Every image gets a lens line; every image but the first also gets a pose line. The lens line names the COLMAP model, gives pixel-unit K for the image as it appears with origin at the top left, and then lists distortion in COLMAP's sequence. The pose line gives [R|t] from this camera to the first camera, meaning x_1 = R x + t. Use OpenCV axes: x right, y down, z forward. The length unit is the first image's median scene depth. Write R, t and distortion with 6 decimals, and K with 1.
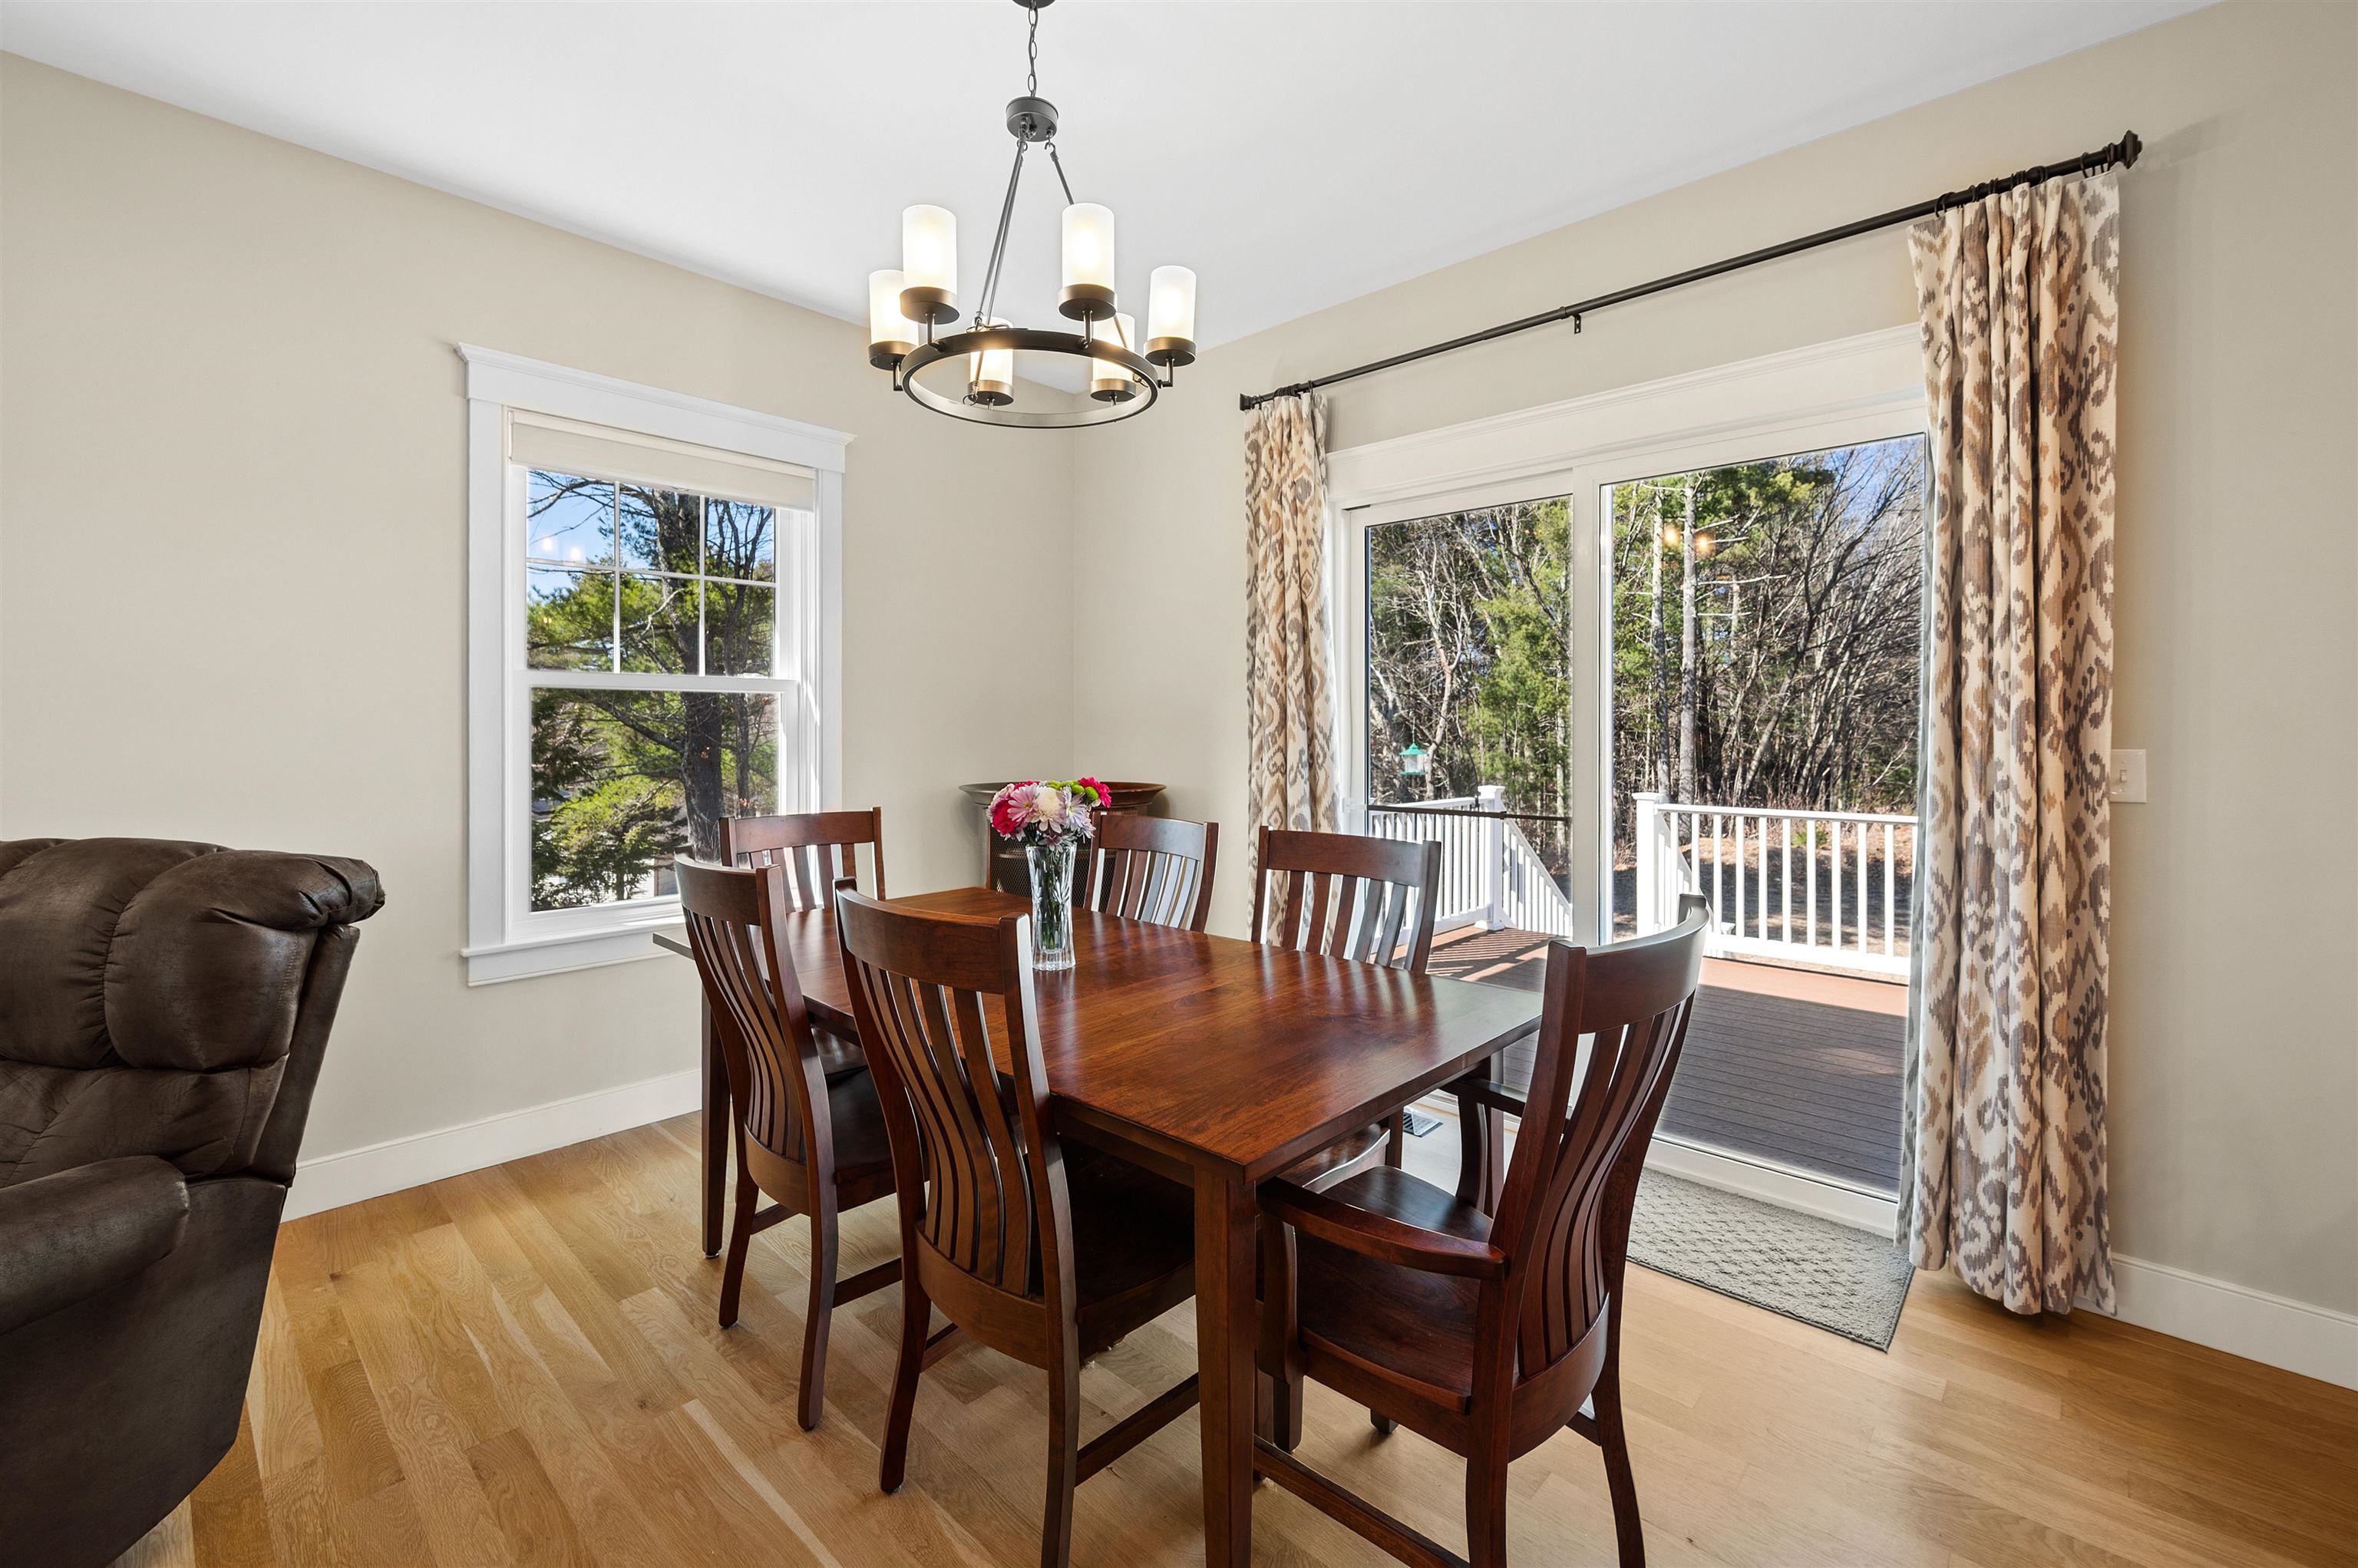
lens RADIAL K [[998.7, 0, 1183.9], [0, 998.7, 730.7], [0, 0, 1]] dist [0.001370, -0.000041]
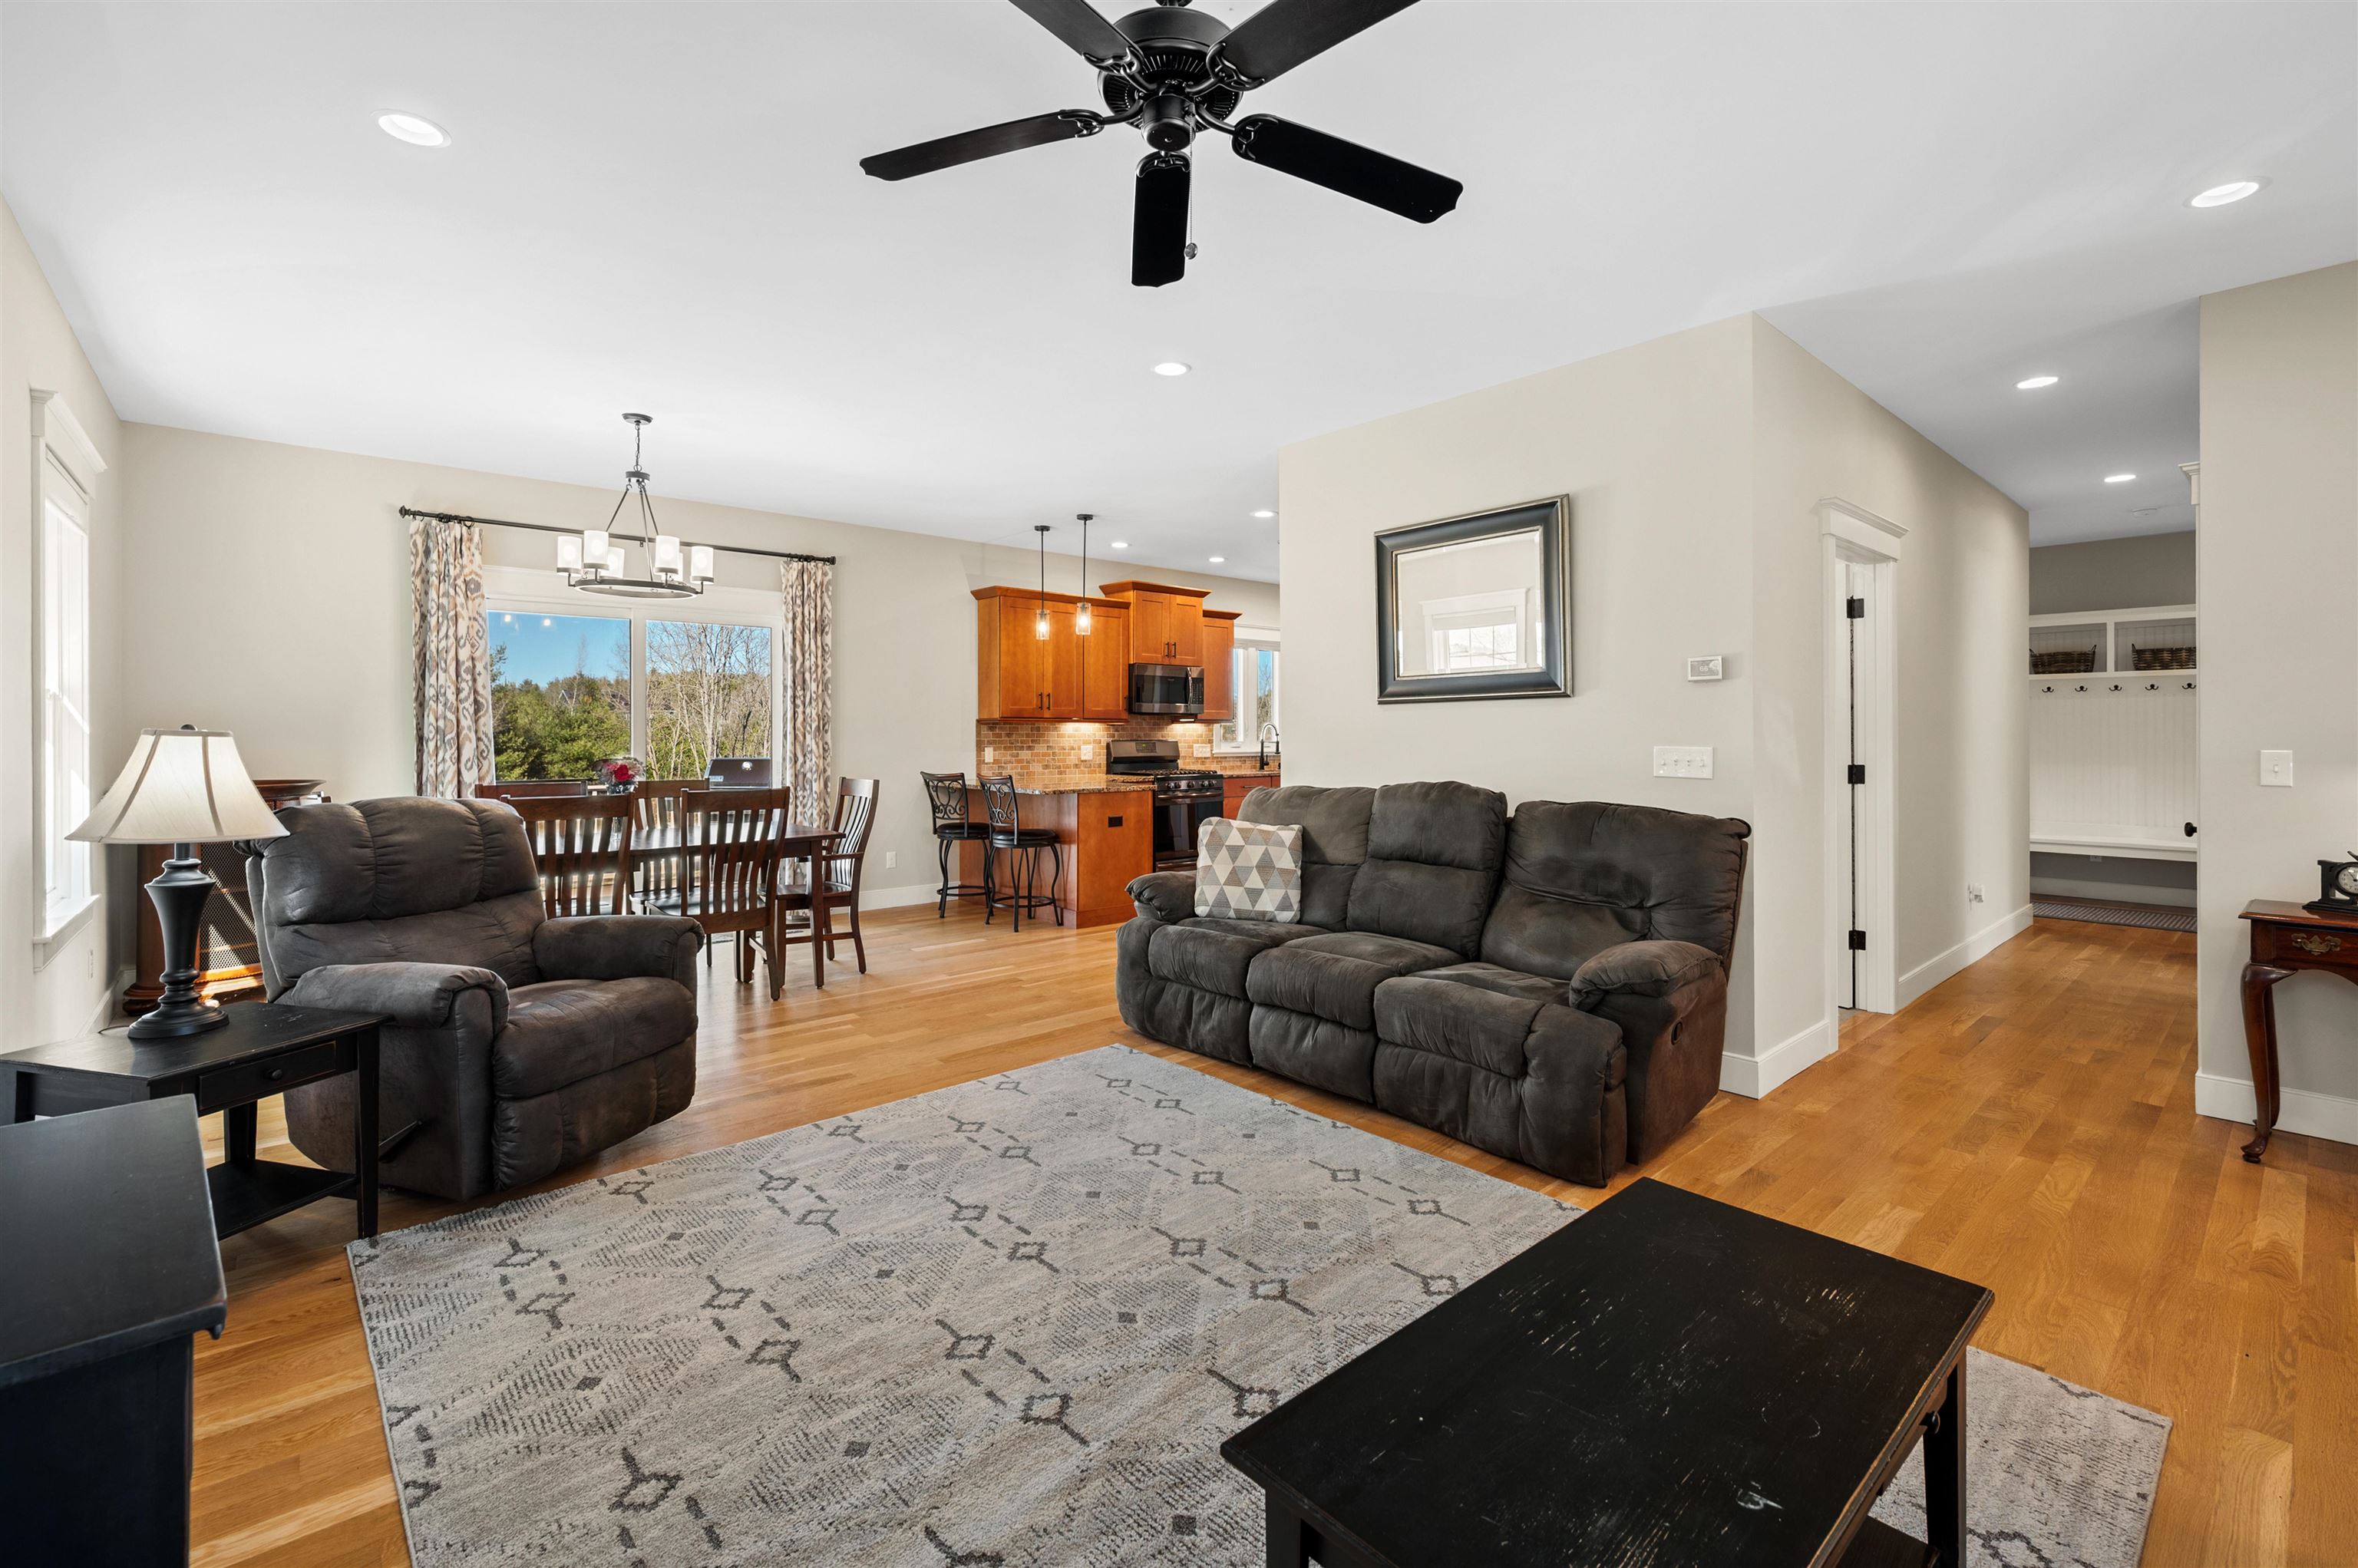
lens RADIAL K [[1022.4, 0, 1183.4], [0, 1022.4, 729.9], [0, 0, 1]] dist [-0.001602, -0.000069]
pose [[0.097688, 0.004747, 0.995206, -2.192237], [0.003715, 0.999980, -0.005135, 0.004768], [-0.995210, 0.004198, 0.097668, -0.465492]]
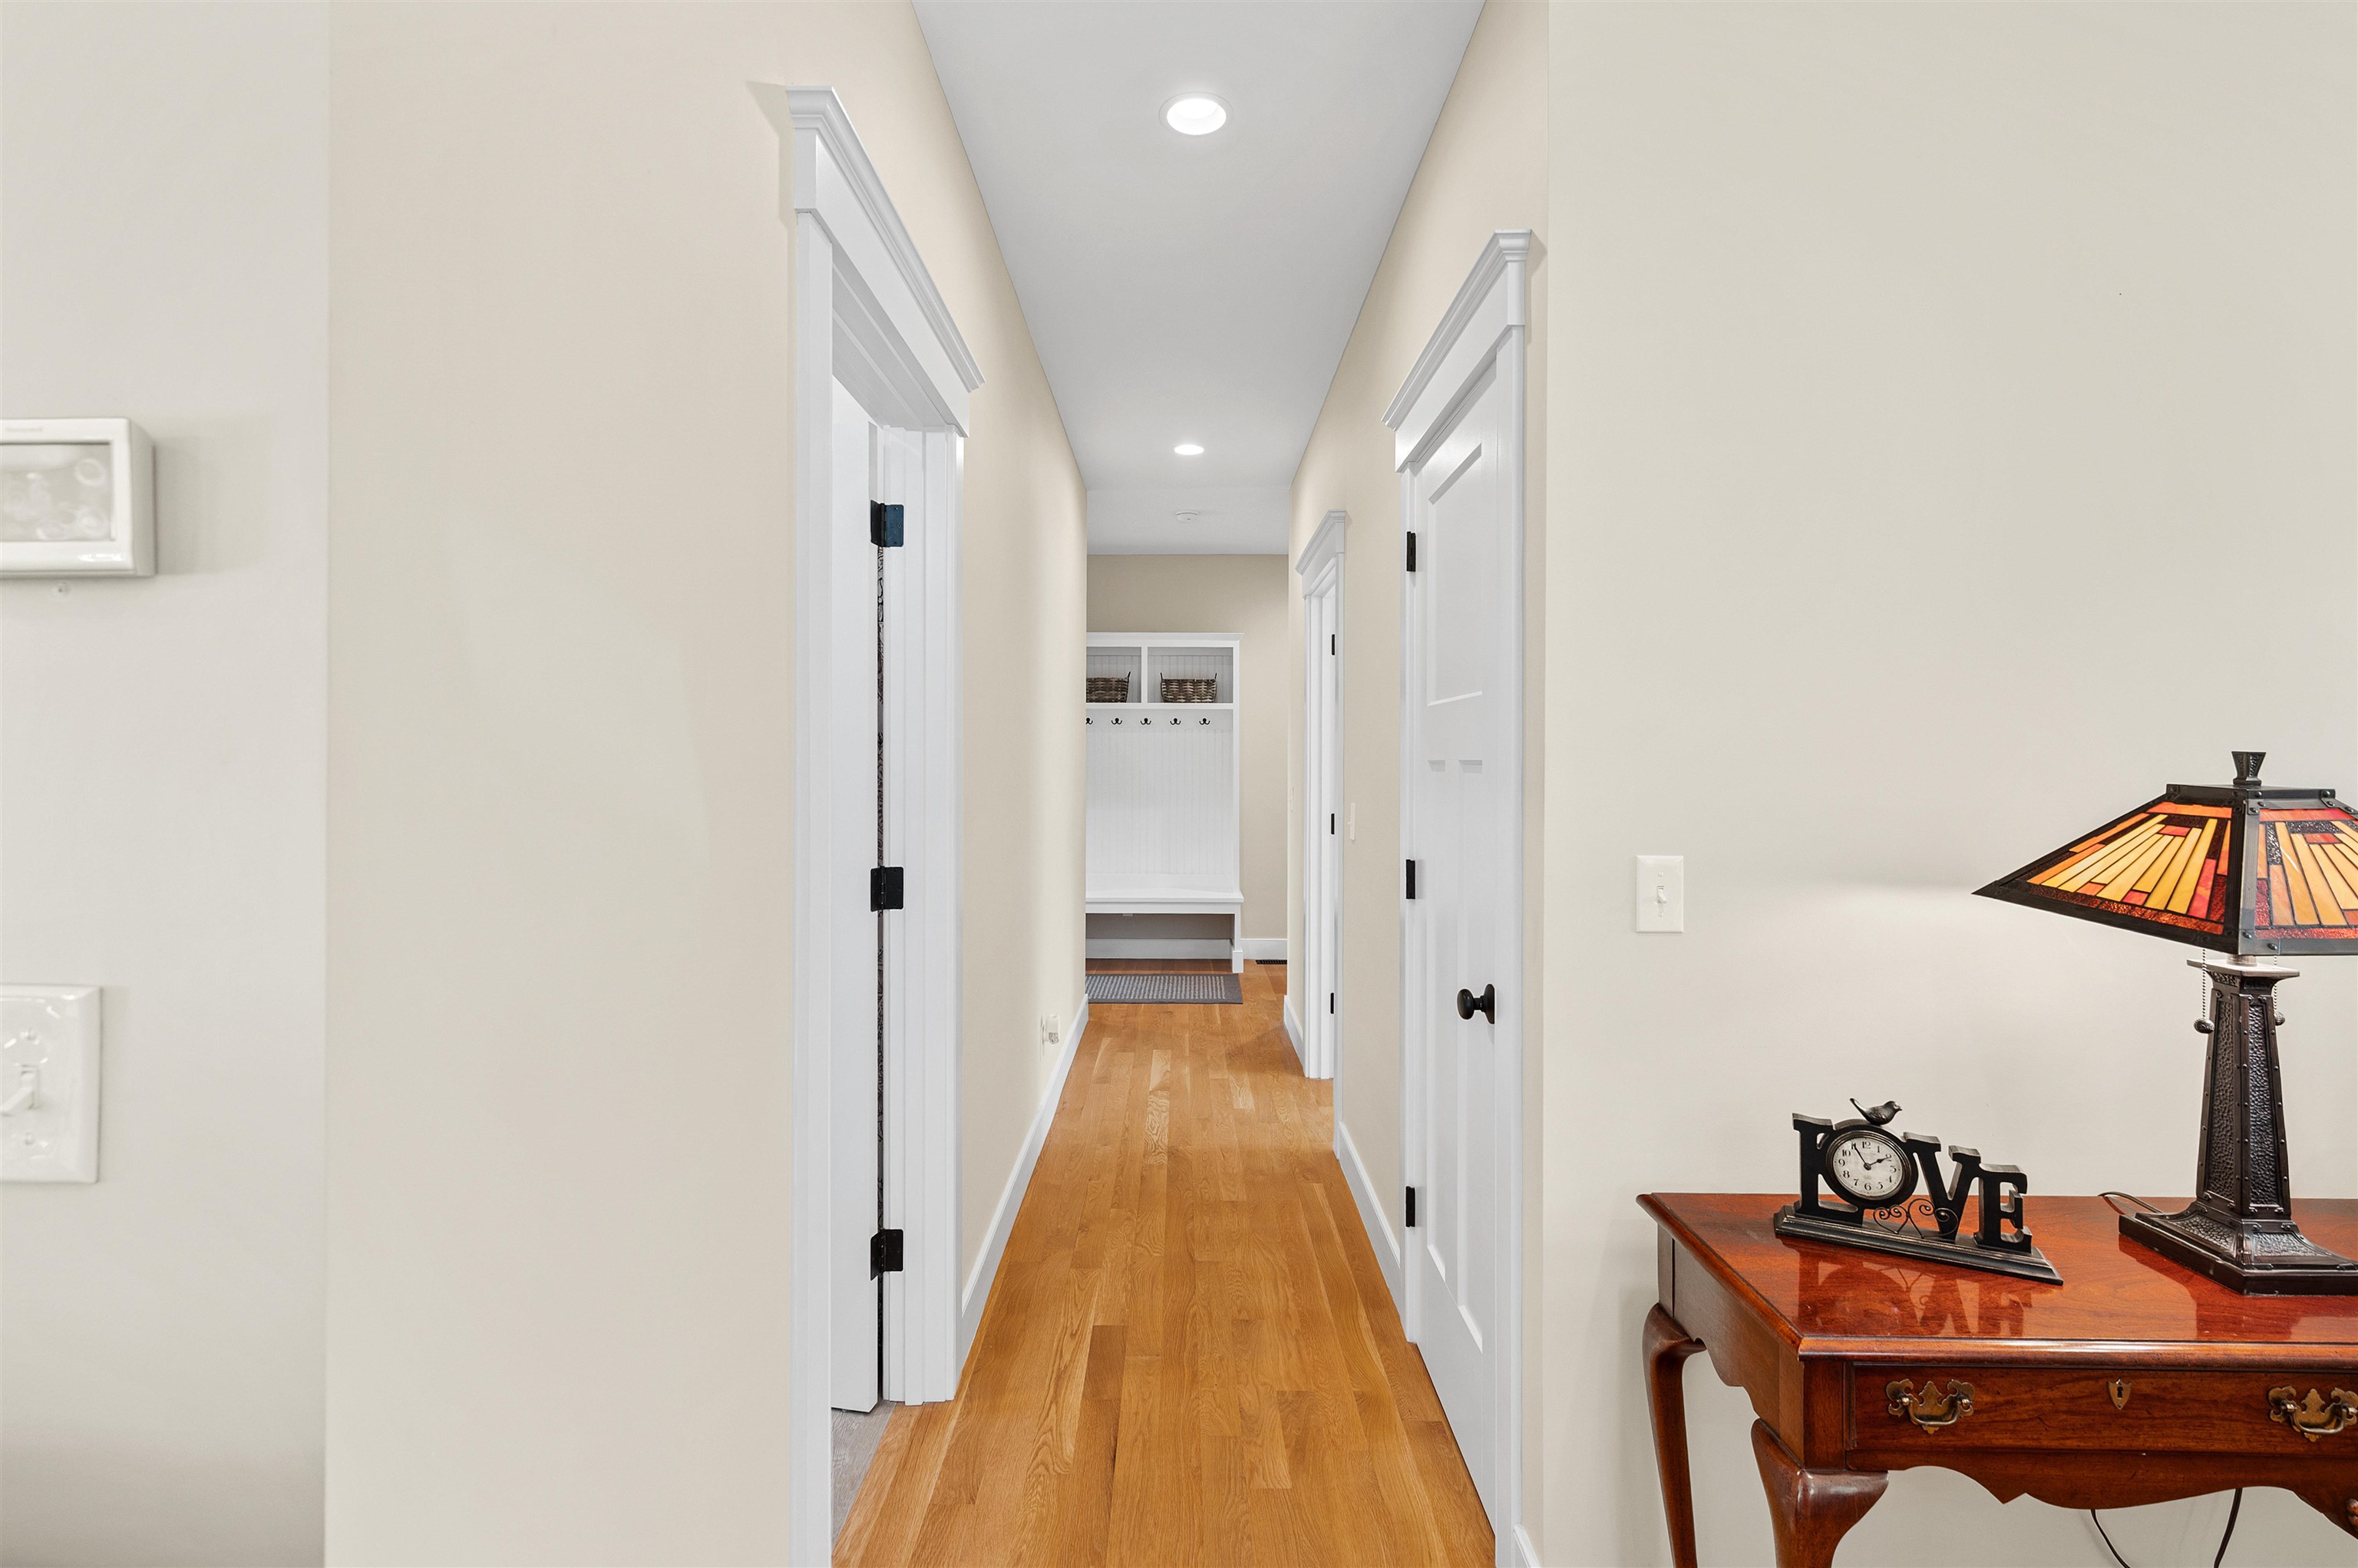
lens RADIAL K [[1057.4, 0, 1175.1], [0, 1057.4, 760.8], [0, 0, 1]] dist [-0.001647, -0.000392]
pose [[-0.676011, -0.001767, 0.736890, -0.851922], [0.000216, 0.999997, 0.002596, -0.033634], [-0.736892, 0.001914, -0.676008, -1.180304]]
